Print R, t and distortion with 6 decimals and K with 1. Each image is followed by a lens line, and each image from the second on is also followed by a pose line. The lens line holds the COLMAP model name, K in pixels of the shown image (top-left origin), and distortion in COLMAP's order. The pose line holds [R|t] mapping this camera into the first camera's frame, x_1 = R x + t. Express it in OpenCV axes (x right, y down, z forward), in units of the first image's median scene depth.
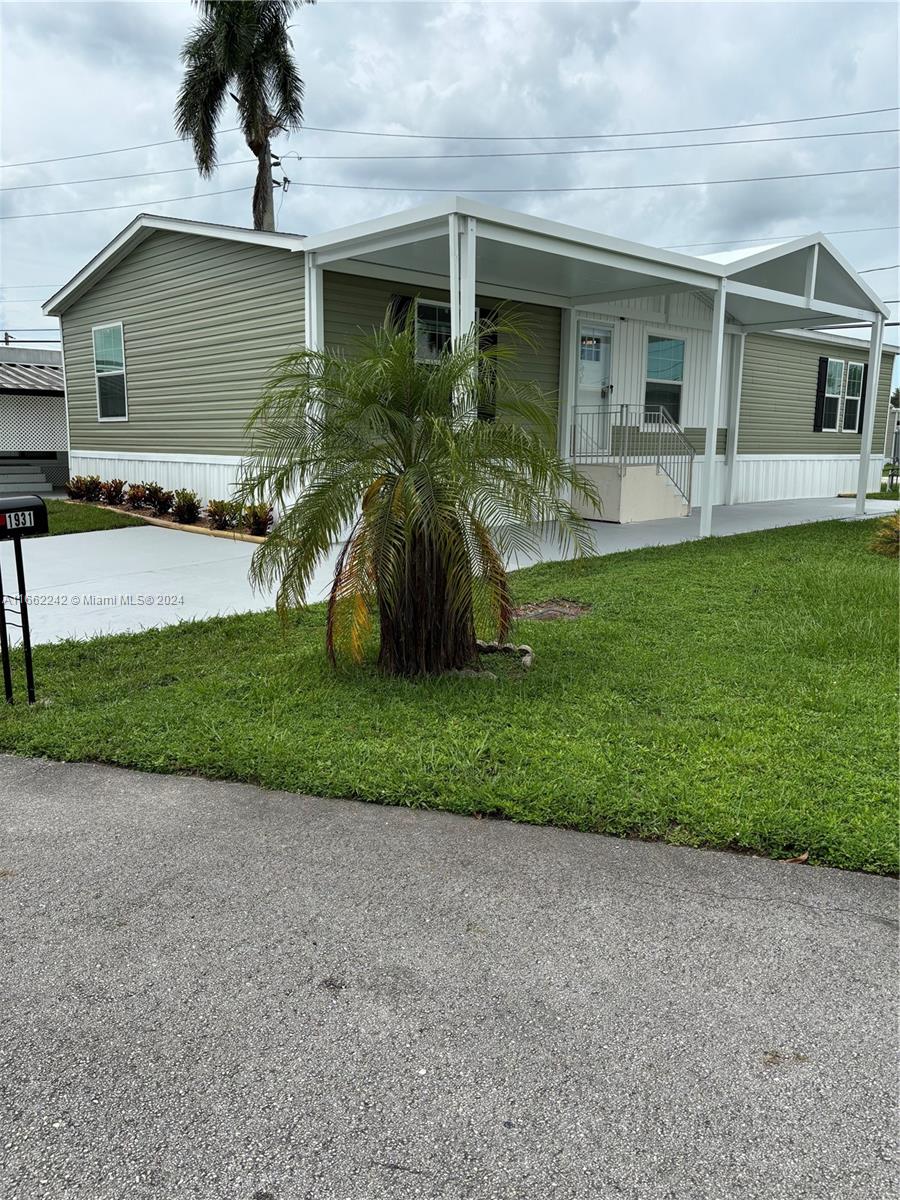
lens RADIAL K [[922.3, 0, 450.0], [0, 922.3, 600.0], [0, 0, 1]] dist [0.014605, 0.008976]
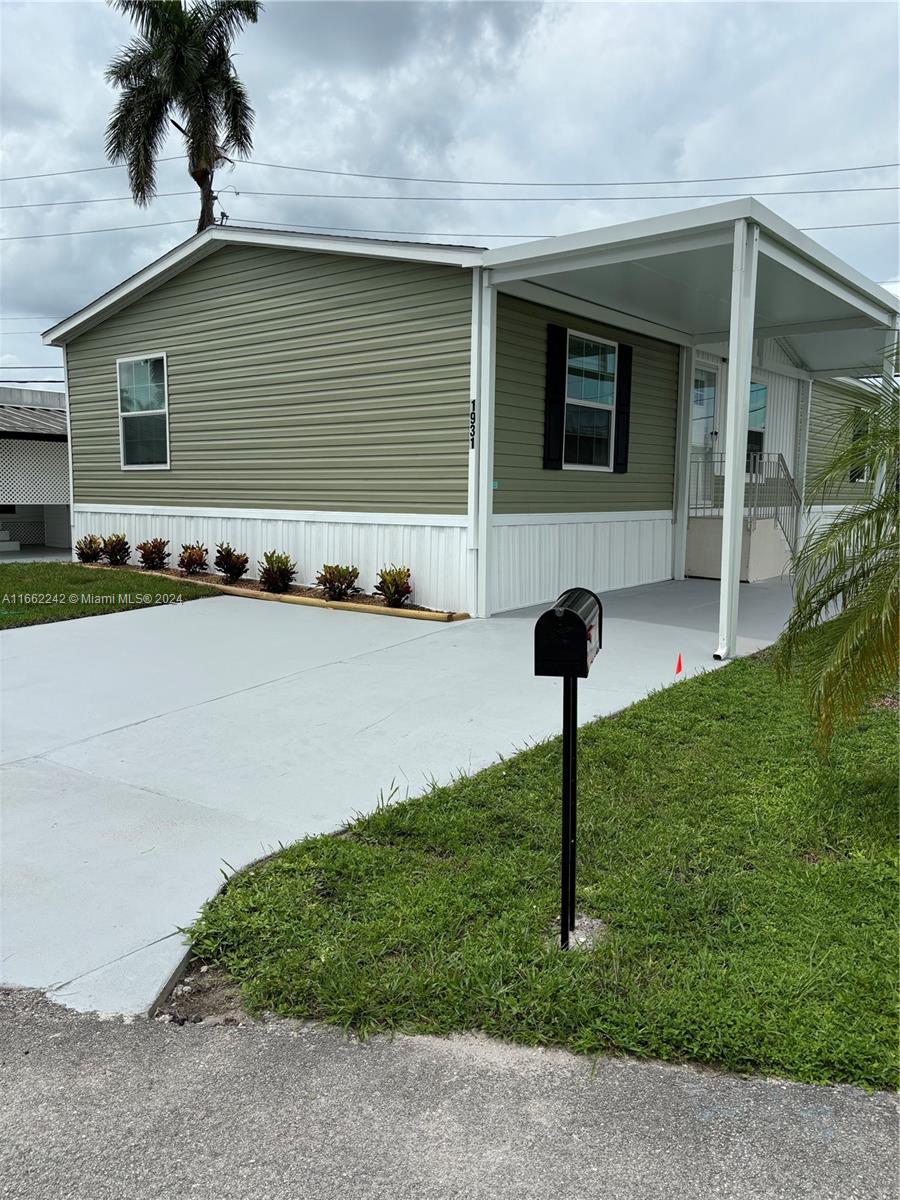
lens RADIAL K [[911.6, 0, 457.3], [0, 911.6, 606.9], [0, 0, 1]] dist [0.029126, -0.015850]
pose [[0.987972, -0.021255, 0.153162, -0.221364], [0.027757, 0.998796, -0.040441, -0.028450], [-0.152118, 0.044206, 0.987373, 0.146654]]
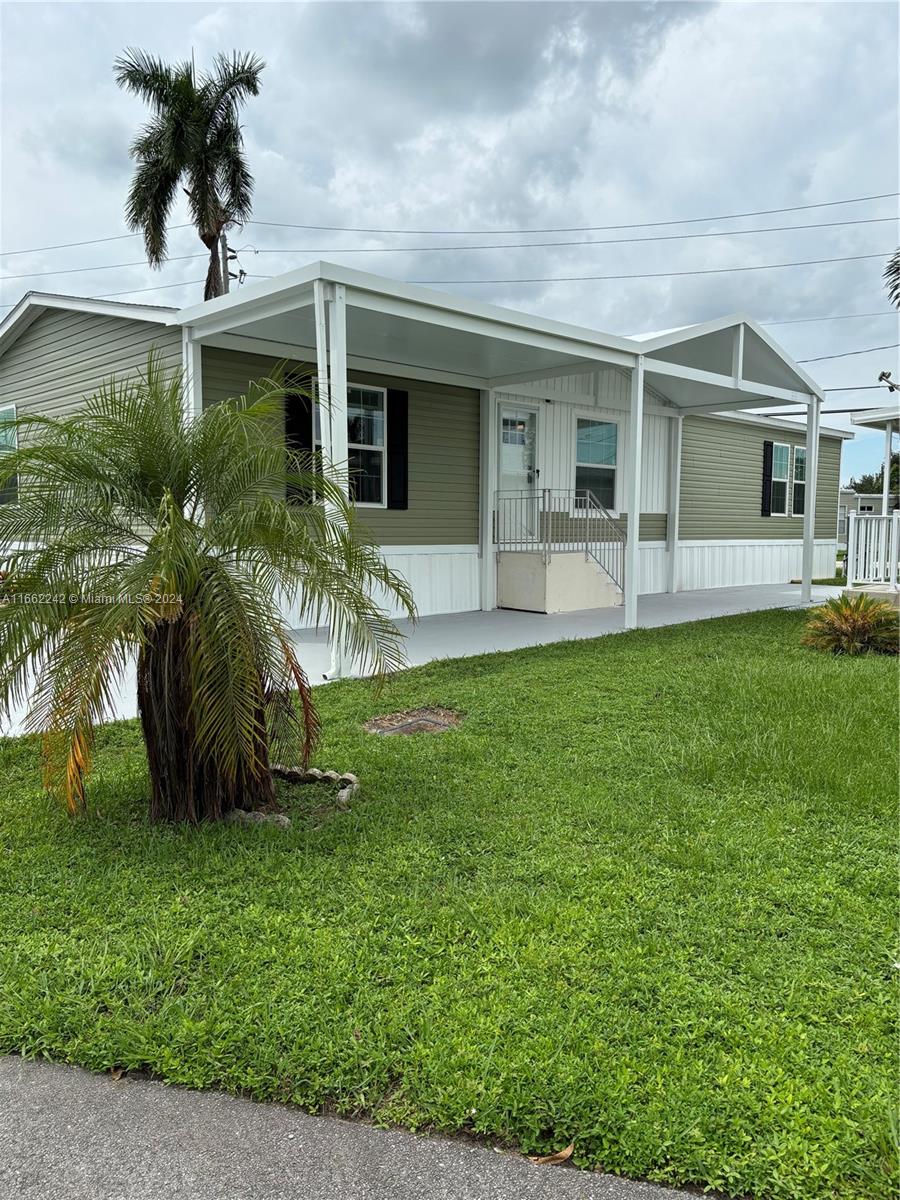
lens RADIAL K [[914.0, 0, 451.9], [0, 914.0, 616.6], [0, 0, 1]] dist [0.016513, 0.006017]
pose [[0.999772, -0.008311, 0.019647, 0.067087], [0.009747, 0.997202, -0.074110, -0.012282], [-0.018976, 0.074285, 0.997057, 0.074370]]
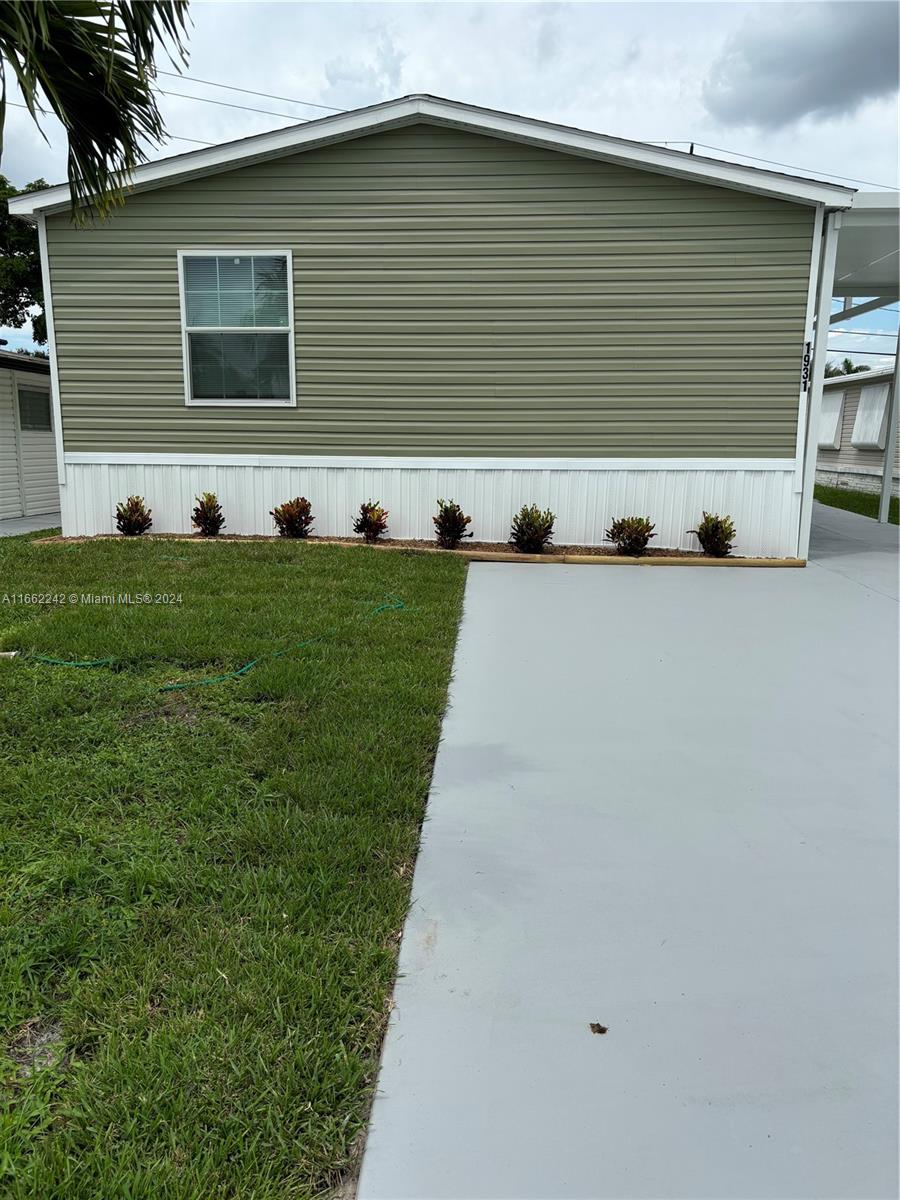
lens RADIAL K [[911.6, 0, 457.3], [0, 911.6, 606.9], [0, 0, 1]] dist [0.029126, -0.015850]
pose [[0.718416, -0.139551, 0.681471, -0.725951], [0.118450, 0.989904, 0.077840, -0.091379], [-0.685454, 0.024799, 0.727693, 0.460729]]
